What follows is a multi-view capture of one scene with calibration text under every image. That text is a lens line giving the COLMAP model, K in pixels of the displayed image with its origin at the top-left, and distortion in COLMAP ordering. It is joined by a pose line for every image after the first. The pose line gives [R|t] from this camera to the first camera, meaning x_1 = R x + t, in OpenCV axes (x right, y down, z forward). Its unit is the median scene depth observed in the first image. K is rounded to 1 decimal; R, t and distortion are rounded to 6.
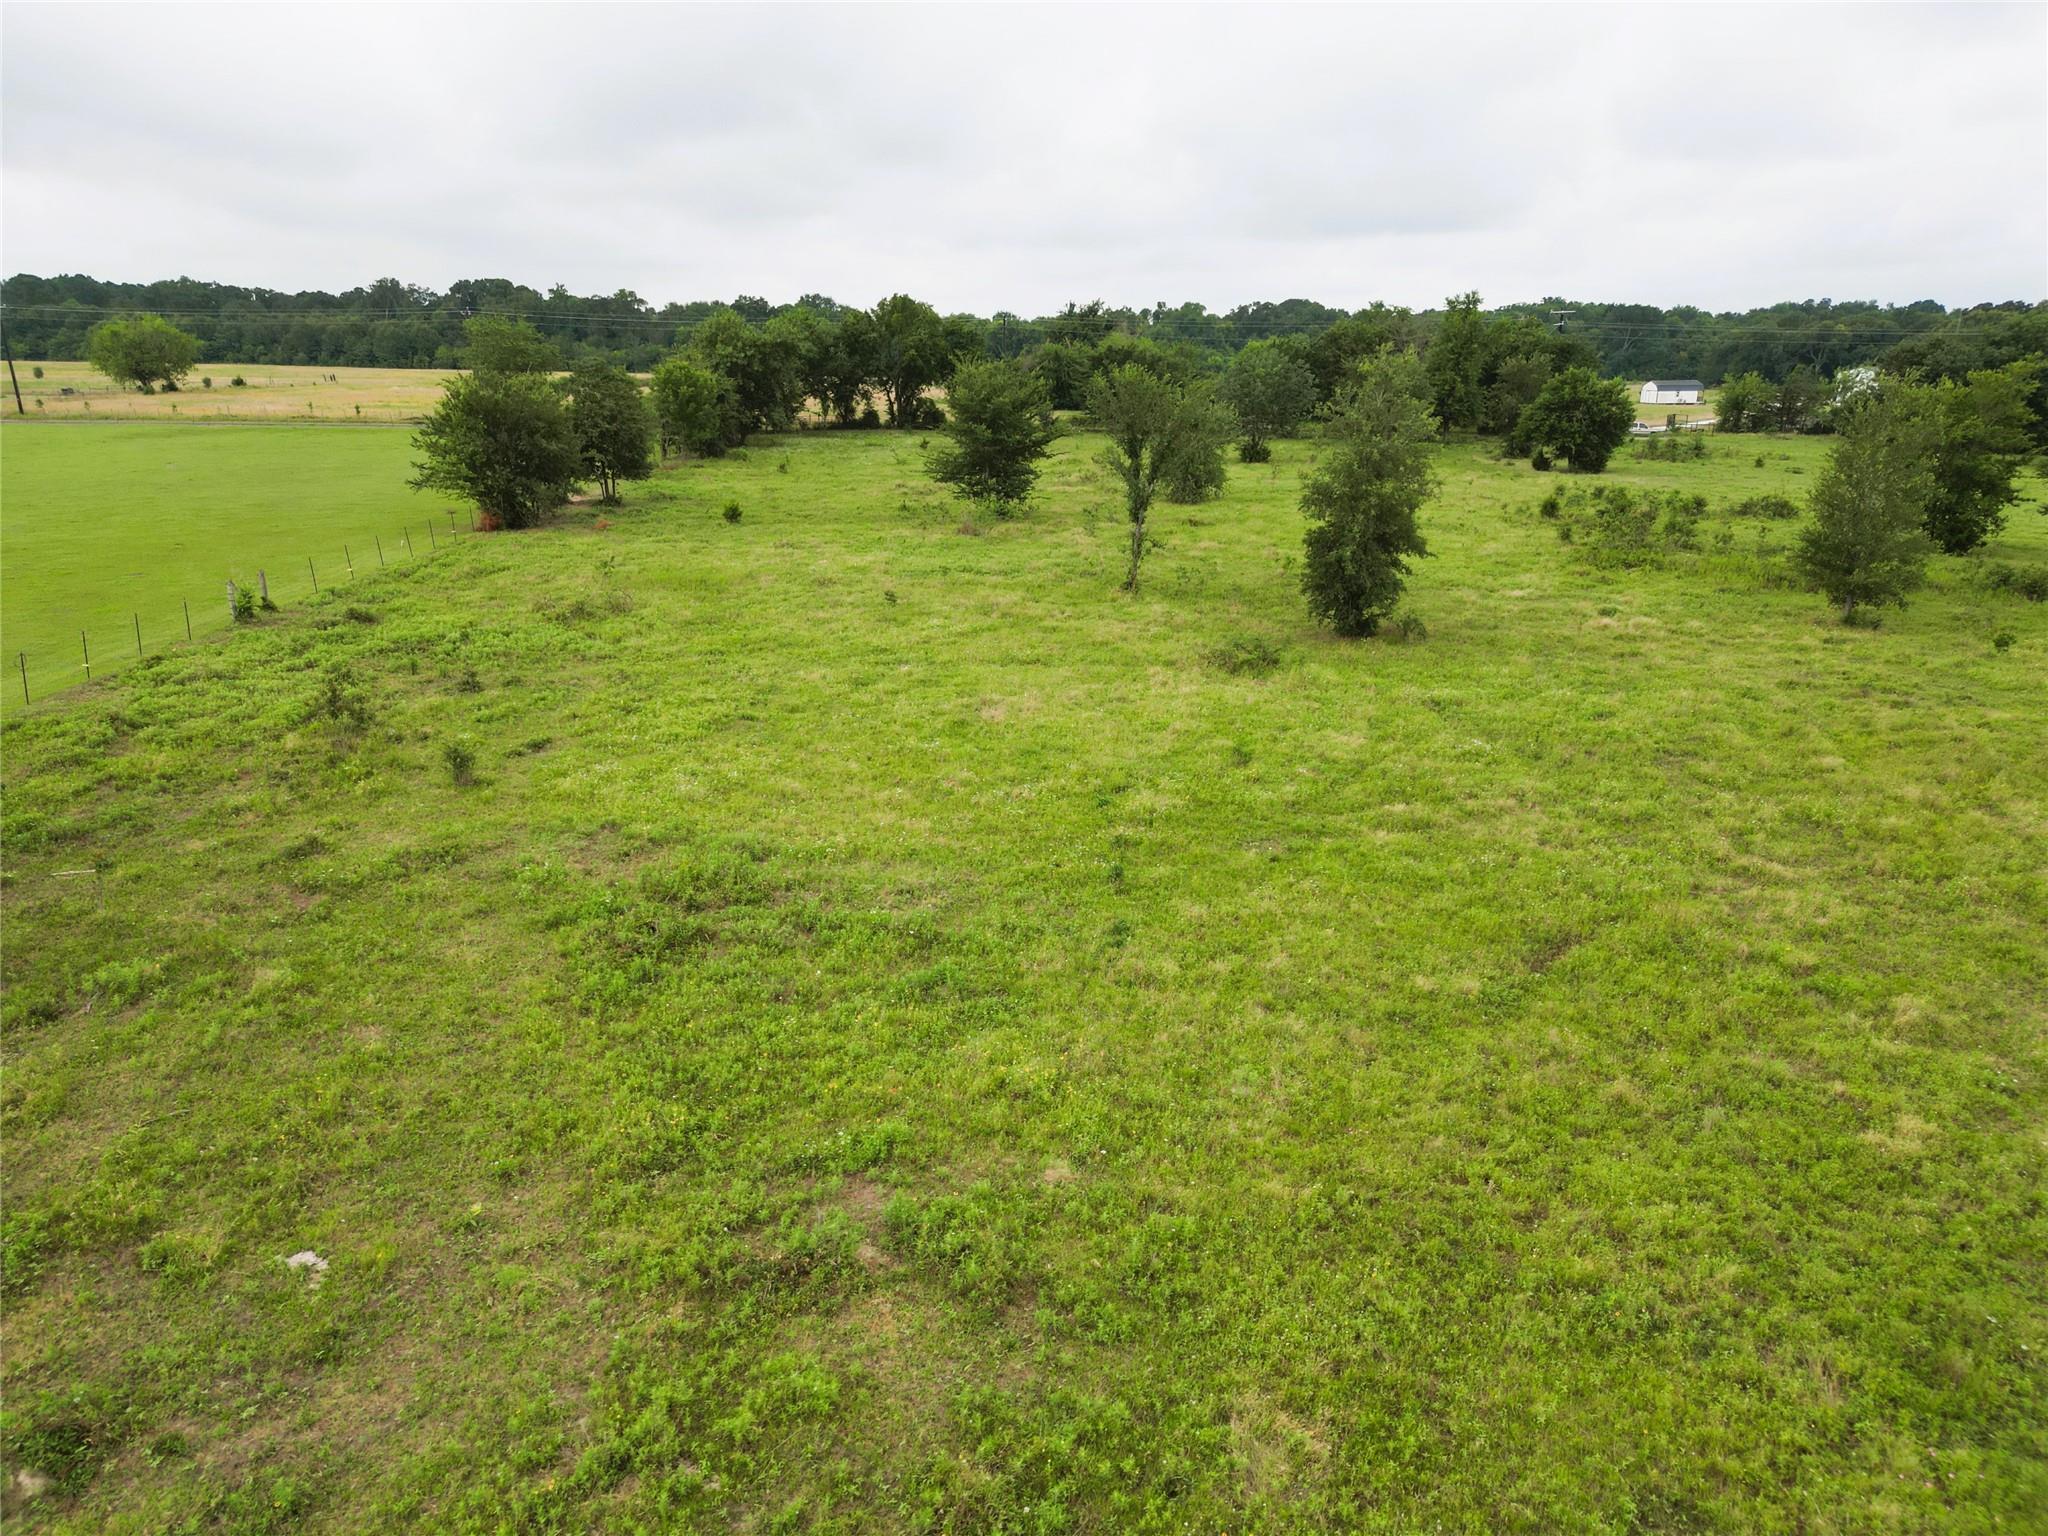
lens RADIAL K [[1433.0, 0, 1015.5], [0, 1433.0, 770.2], [0, 0, 1]] dist [-0.003479, -0.007325]
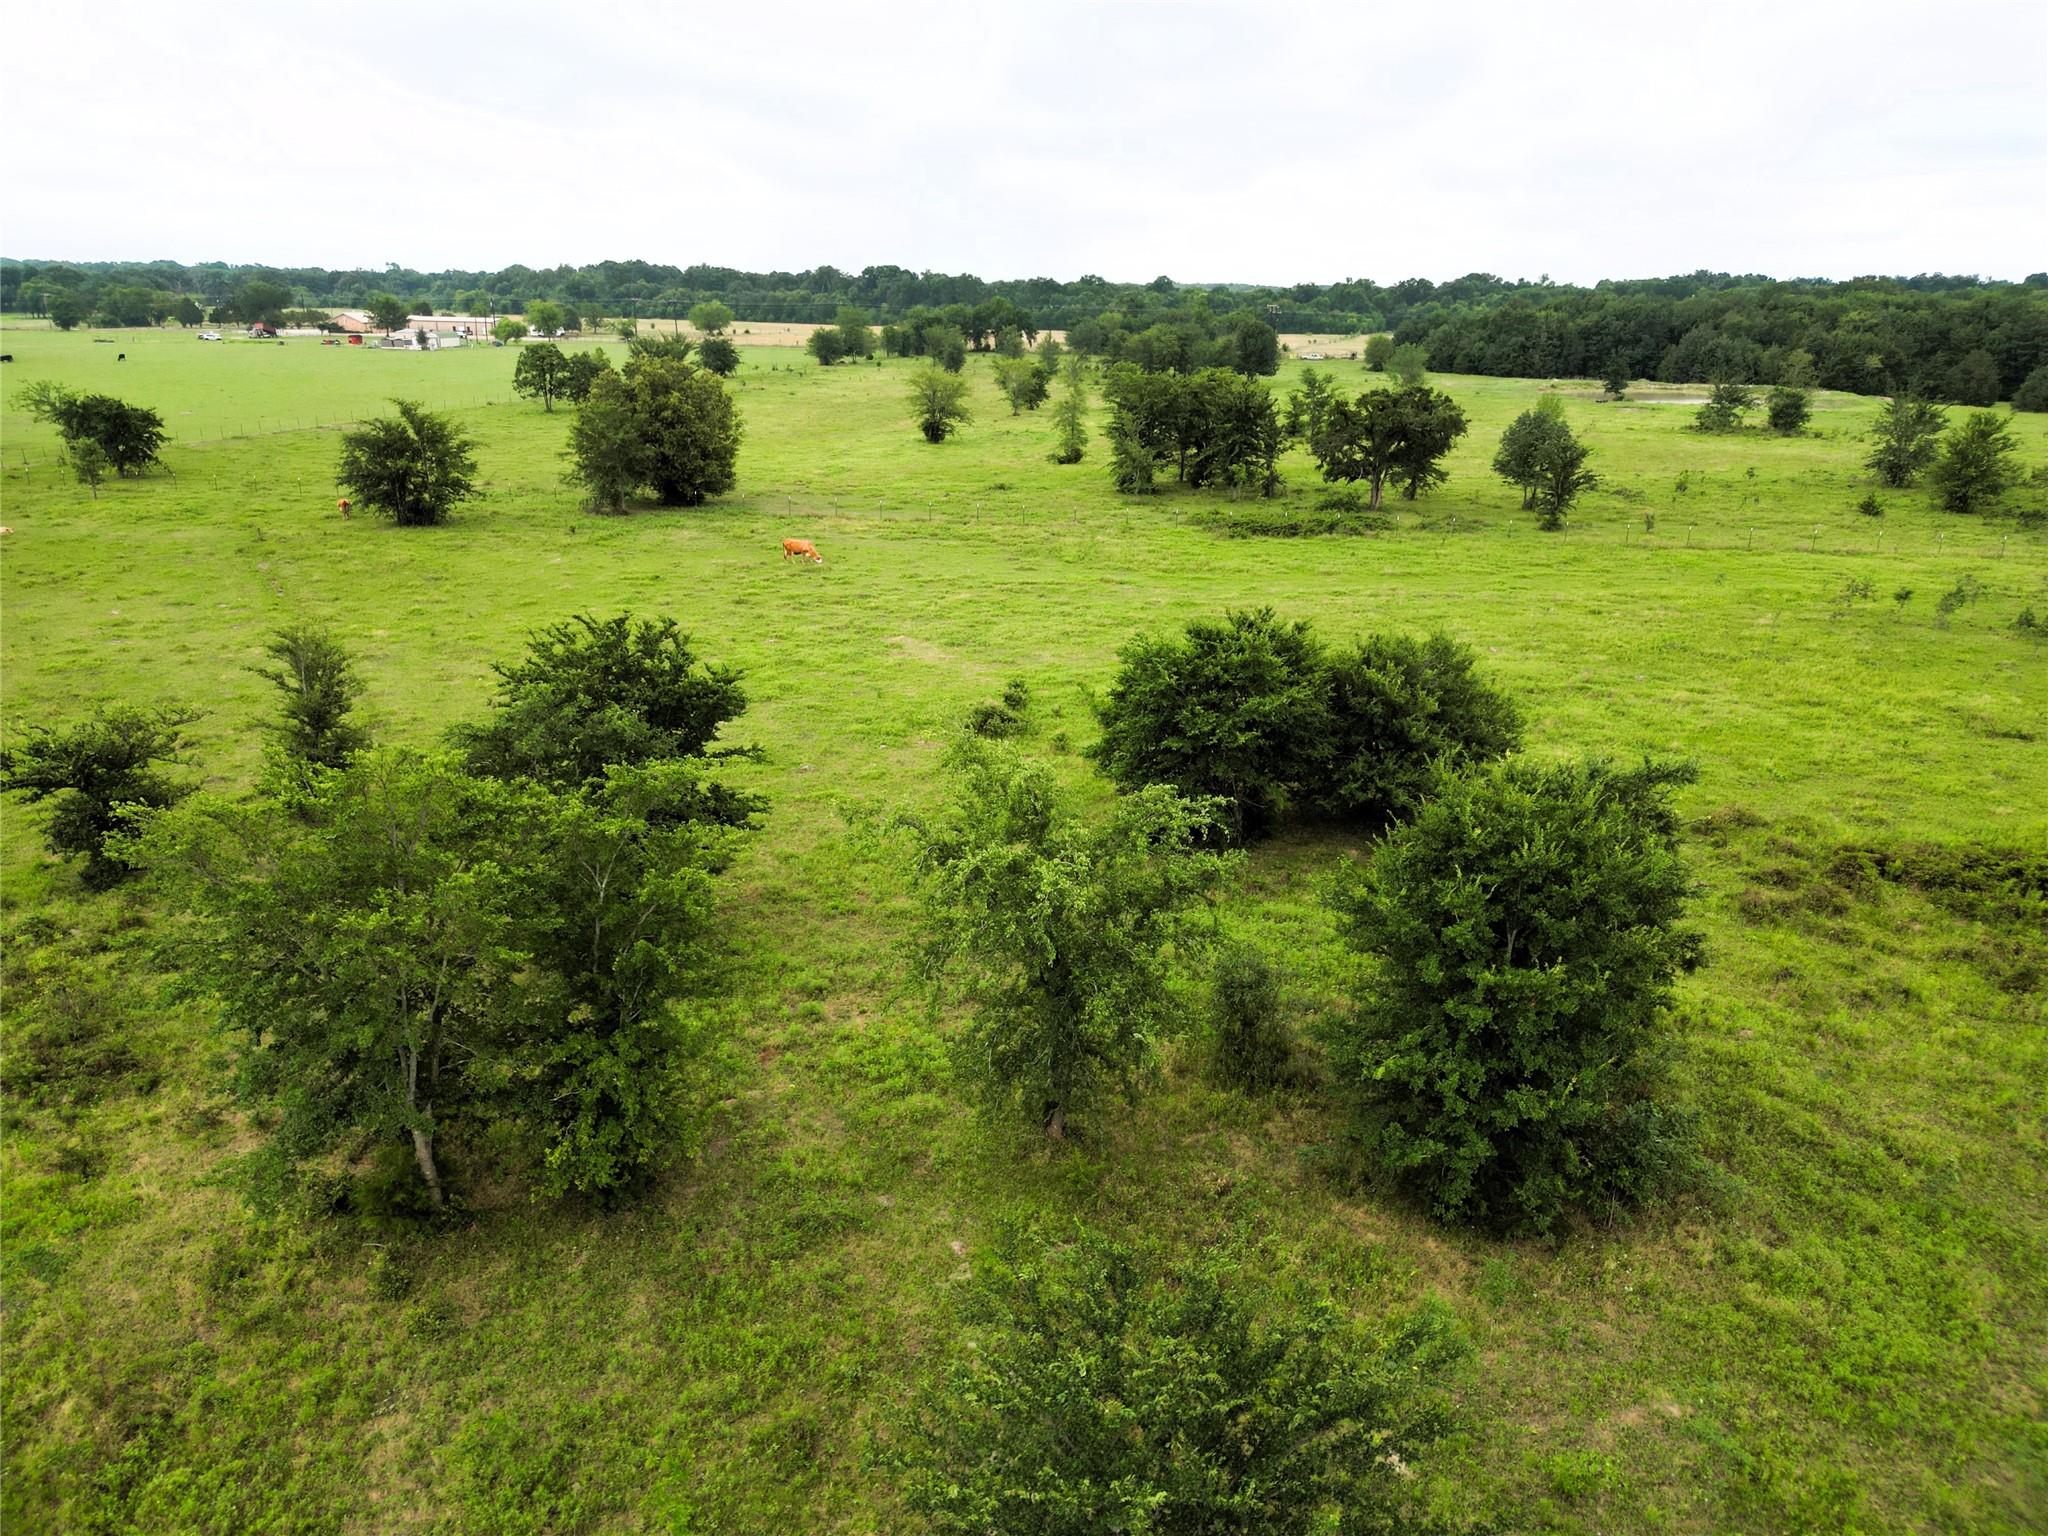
lens RADIAL K [[1433.0, 0, 1015.5], [0, 1433.0, 770.2], [0, 0, 1]] dist [-0.003479, -0.007325]
pose [[0.961155, 0.085474, -0.262442, 0.259048], [-0.077823, 0.996187, 0.039431, 0.150365], [0.264812, -0.017475, 0.964142, -0.547339]]
